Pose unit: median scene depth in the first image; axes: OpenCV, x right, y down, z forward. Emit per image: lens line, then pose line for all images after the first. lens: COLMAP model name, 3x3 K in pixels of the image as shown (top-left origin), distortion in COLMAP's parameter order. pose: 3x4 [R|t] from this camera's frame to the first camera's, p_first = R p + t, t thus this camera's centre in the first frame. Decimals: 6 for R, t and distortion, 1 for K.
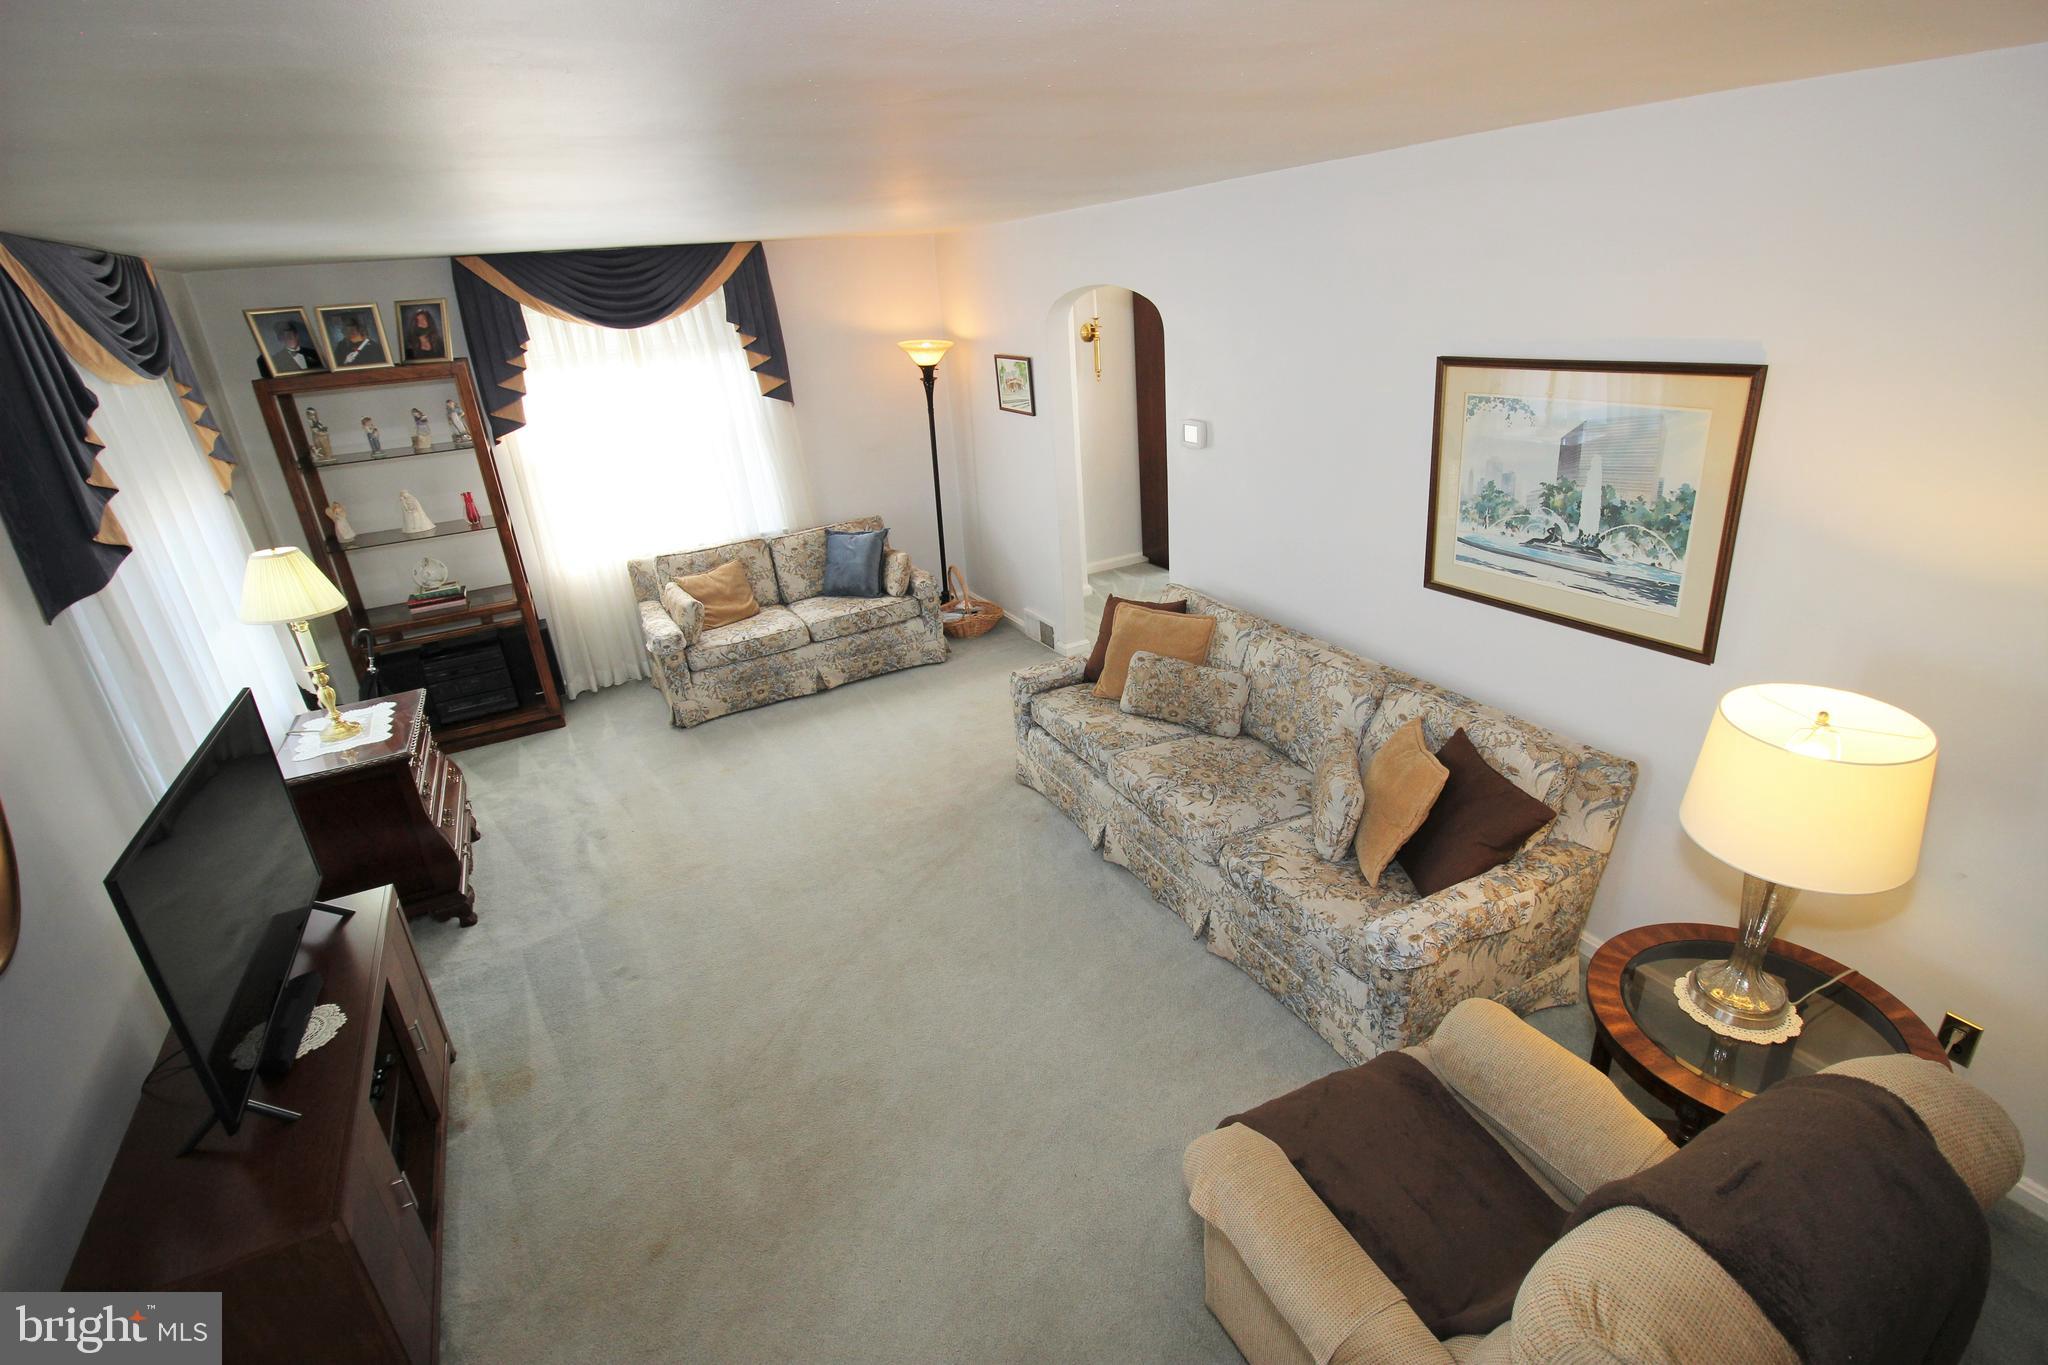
lens RADIAL K [[928.0, 0, 1024.0], [0, 928.0, 682.5], [0, 0, 1]] dist [-0.010764, -0.000636]
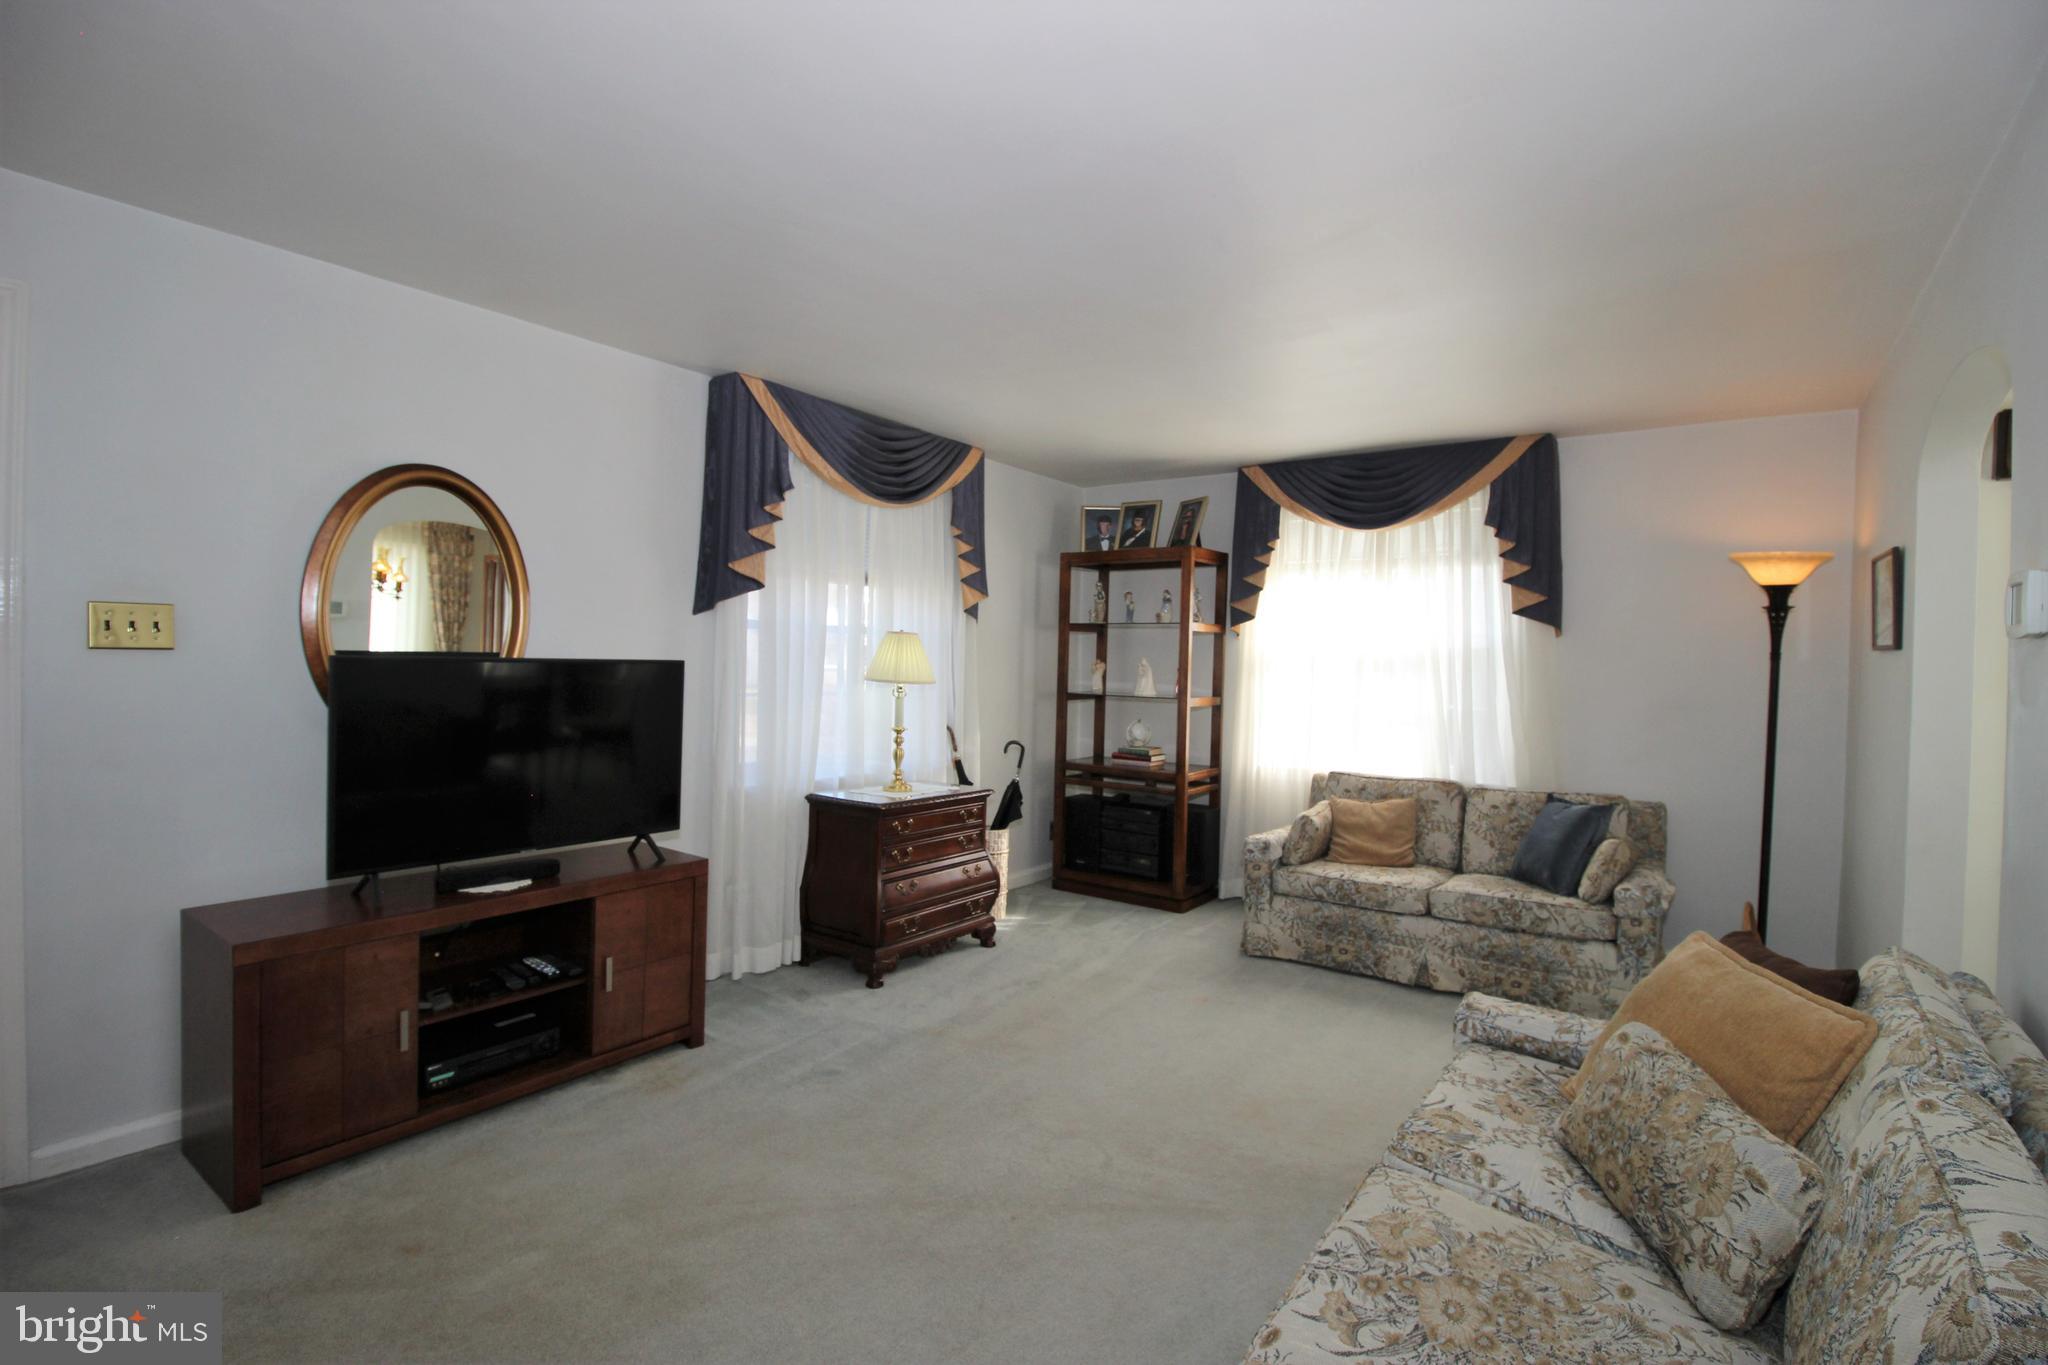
lens RADIAL K [[928.0, 0, 1024.0], [0, 928.0, 682.5], [0, 0, 1]] dist [-0.010764, -0.000636]
pose [[0.452932, 0.108645, -0.884900, 0.256951], [-0.399189, 0.912209, -0.092325, -0.017275], [0.797183, 0.395059, 0.456538, 0.360023]]
